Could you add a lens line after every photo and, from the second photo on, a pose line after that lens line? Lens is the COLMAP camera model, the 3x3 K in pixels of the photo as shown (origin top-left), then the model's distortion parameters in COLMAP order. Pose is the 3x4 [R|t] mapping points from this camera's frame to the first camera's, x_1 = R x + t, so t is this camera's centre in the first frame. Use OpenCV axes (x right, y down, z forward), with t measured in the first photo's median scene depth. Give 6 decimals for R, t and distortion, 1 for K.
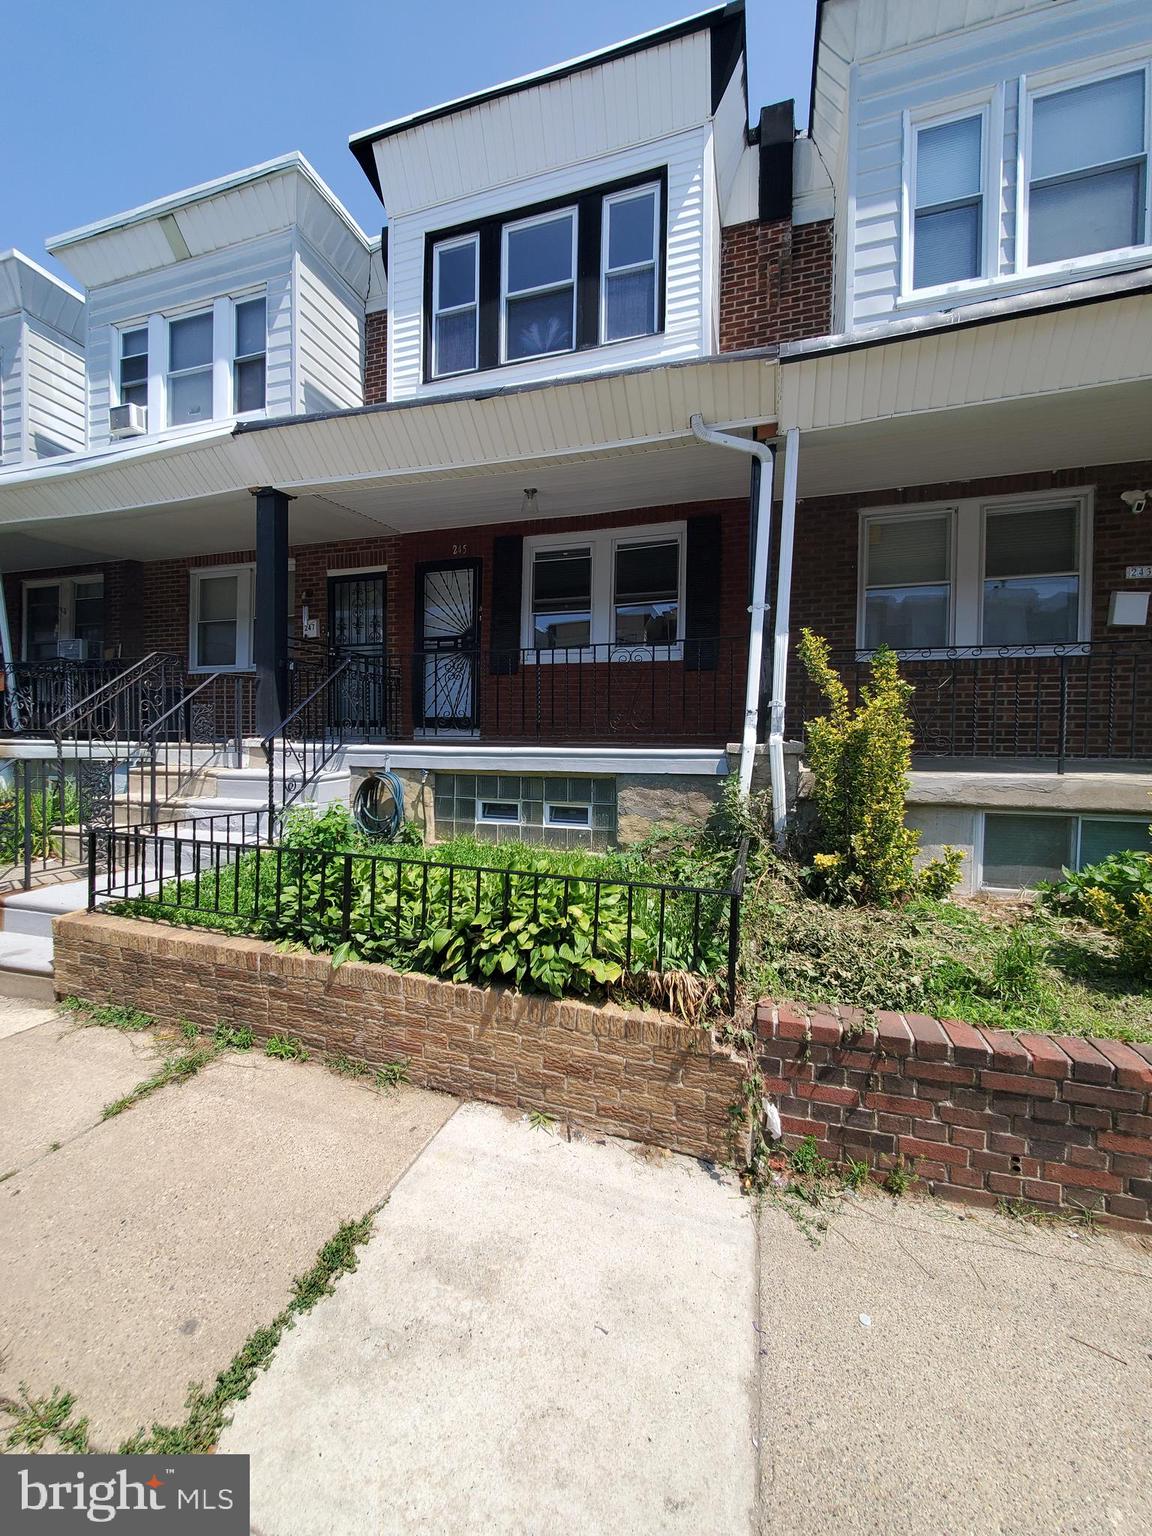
lens RADIAL K [[606.4, 0, 569.7], [0, 606.4, 756.4], [0, 0, 1]] dist [0.001676, -0.000289]
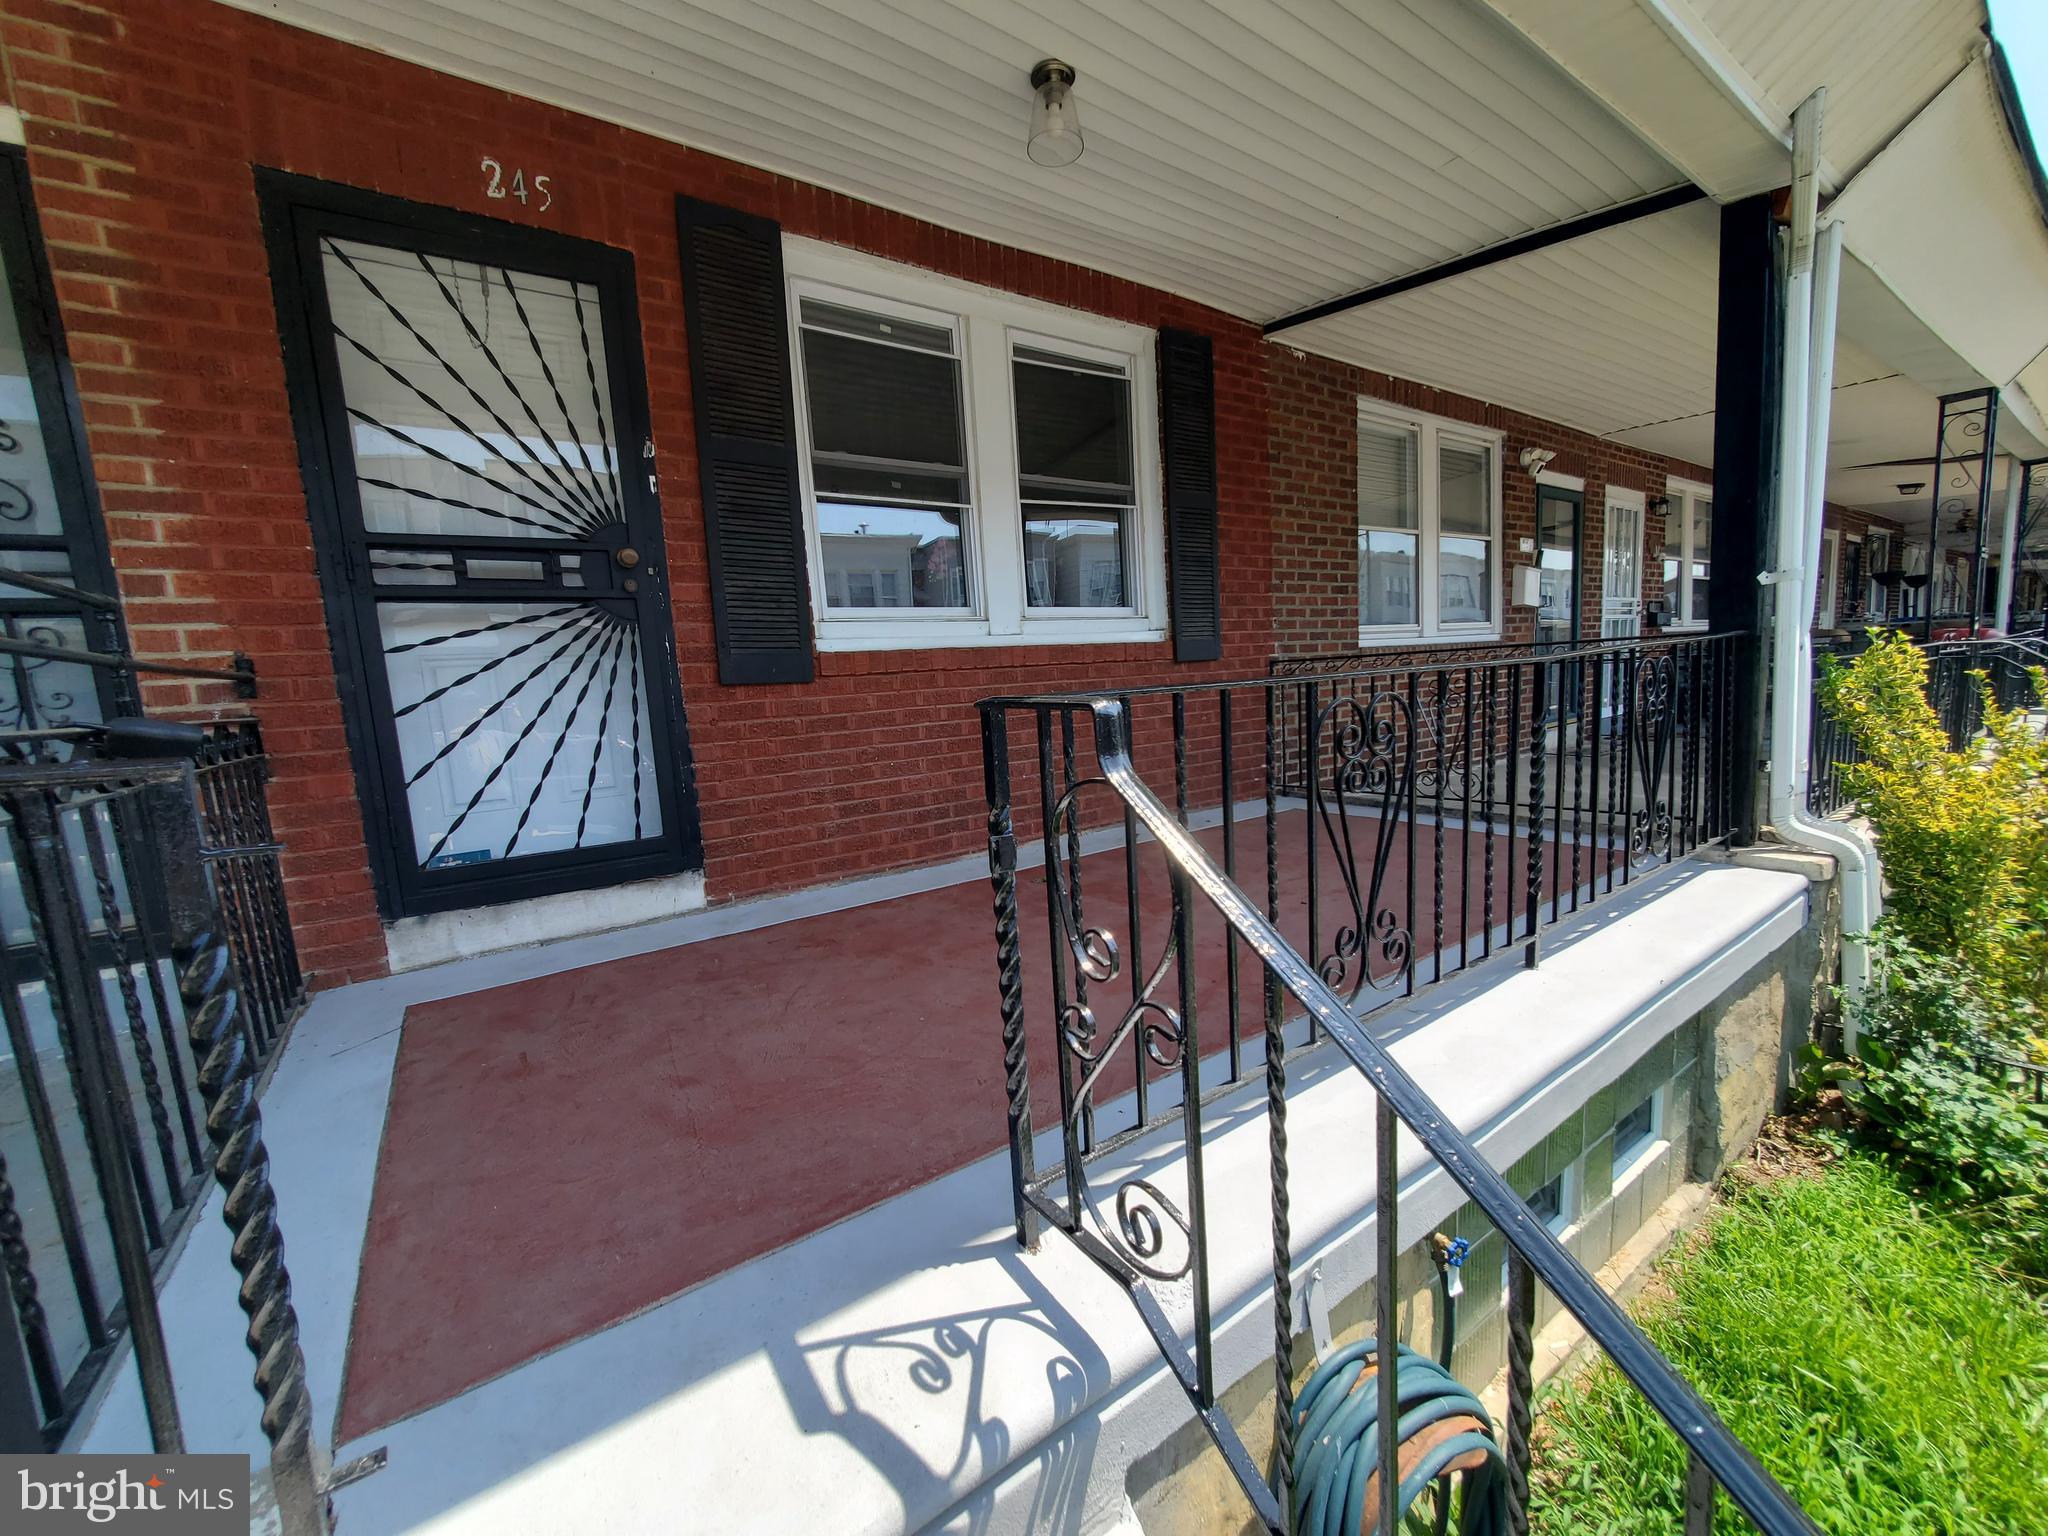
lens RADIAL K [[808.6, 0, 1015.2], [0, 808.6, 781.2], [0, 0, 1]] dist [0.001676, -0.000289]
pose [[0.609784, -0.148633, 0.778506, -0.357196], [0.076178, 0.988702, 0.129095, -0.128672], [-0.788898, -0.019415, 0.614217, 0.639144]]
